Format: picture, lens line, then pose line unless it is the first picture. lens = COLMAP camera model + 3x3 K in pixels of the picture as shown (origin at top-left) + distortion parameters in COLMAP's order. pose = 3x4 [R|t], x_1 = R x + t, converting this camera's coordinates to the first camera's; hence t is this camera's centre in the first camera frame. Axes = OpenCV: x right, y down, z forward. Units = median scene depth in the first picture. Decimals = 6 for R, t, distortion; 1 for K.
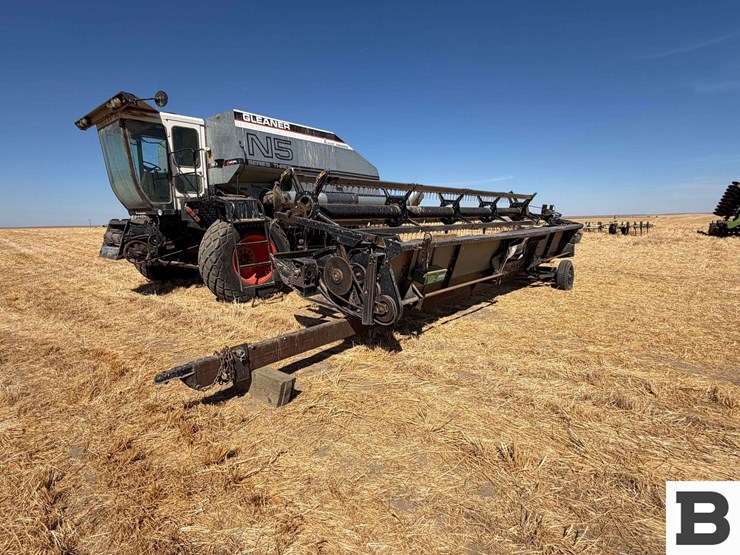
lens RADIAL K [[397.8, 0, 369.6], [0, 397.8, 276.9], [0, 0, 1]] dist [-0.001364, 0.002245]
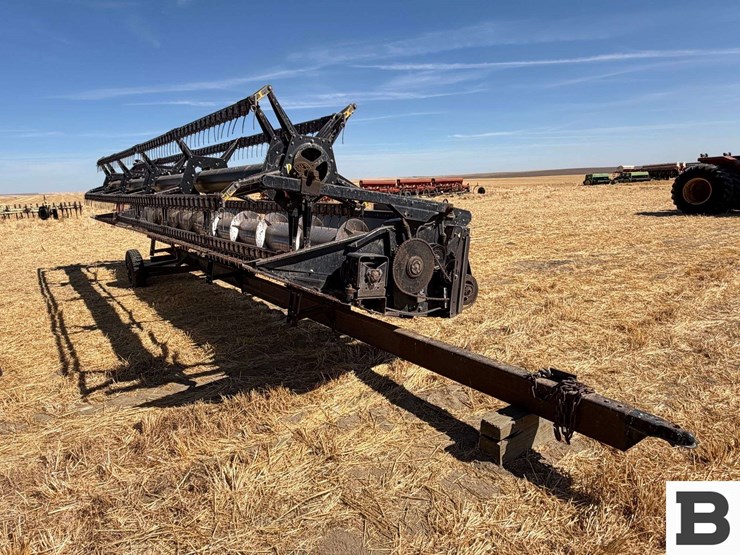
lens RADIAL K [[475.8, 0, 367.5], [0, 475.8, 279.6], [0, 0, 1]] dist [-0.004748, 0.007455]
pose [[0.251468, -0.190722, 0.948888, -0.530927], [0.174816, 0.973218, 0.149283, -0.070246], [-0.951947, 0.128340, 0.278075, 0.503249]]
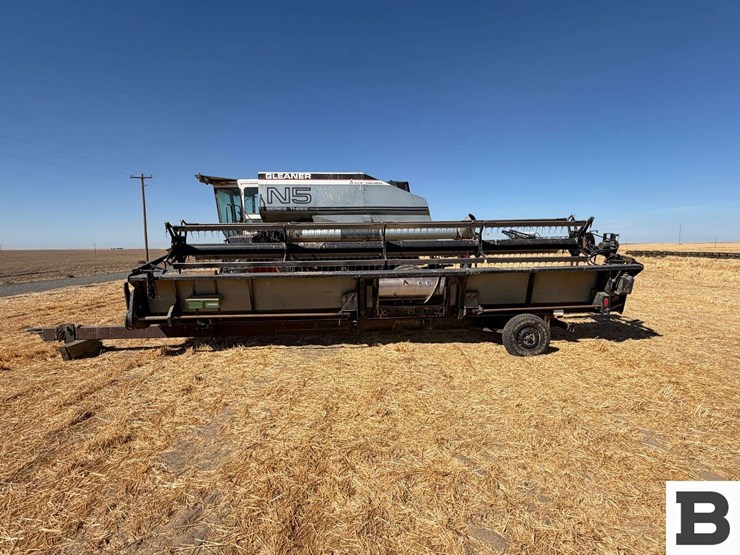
lens RADIAL K [[397.8, 0, 369.9], [0, 397.8, 278.7], [0, 0, 1]] dist [-0.001364, 0.002245]
pose [[0.683011, 0.069747, -0.727070, 0.931935], [-0.103723, 0.994604, -0.002026, -0.085698], [0.723006, 0.076798, 0.686560, 0.342390]]
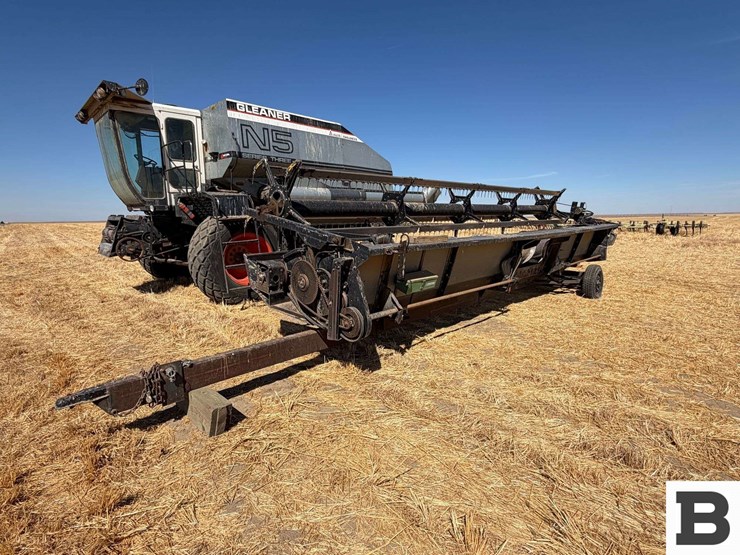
lens RADIAL K [[397.8, 0, 370.9], [0, 397.8, 280.6], [0, 0, 1]] dist [-0.001364, 0.002245]
pose [[0.996265, 0.020268, -0.083934, 0.082790], [-0.018856, 0.999668, 0.017578, -0.014404], [0.084263, -0.015930, 0.996316, 0.083801]]
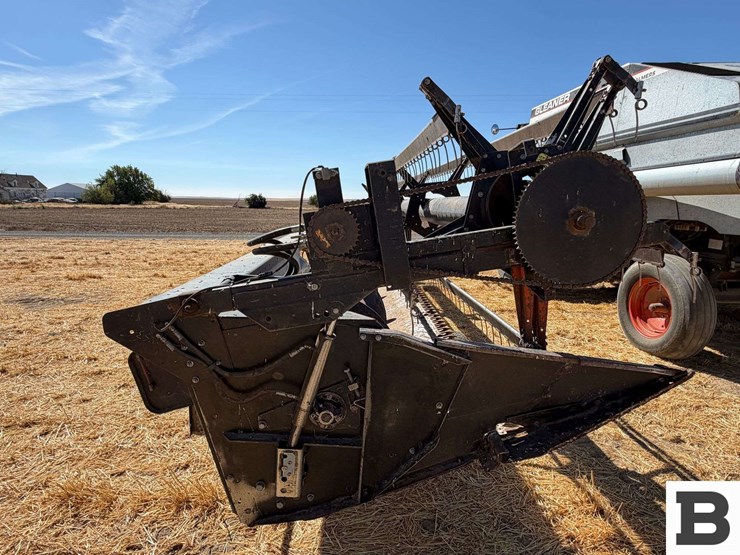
lens RADIAL K [[397.8, 0, 366.1], [0, 397.8, 280.7], [0, 0, 1]] dist [-0.001364, 0.002245]
pose [[-0.746959, 0.139411, -0.650090, 0.742280], [-0.092529, 0.946458, 0.309283, -0.262217], [0.658400, 0.291174, -0.694066, 1.538450]]
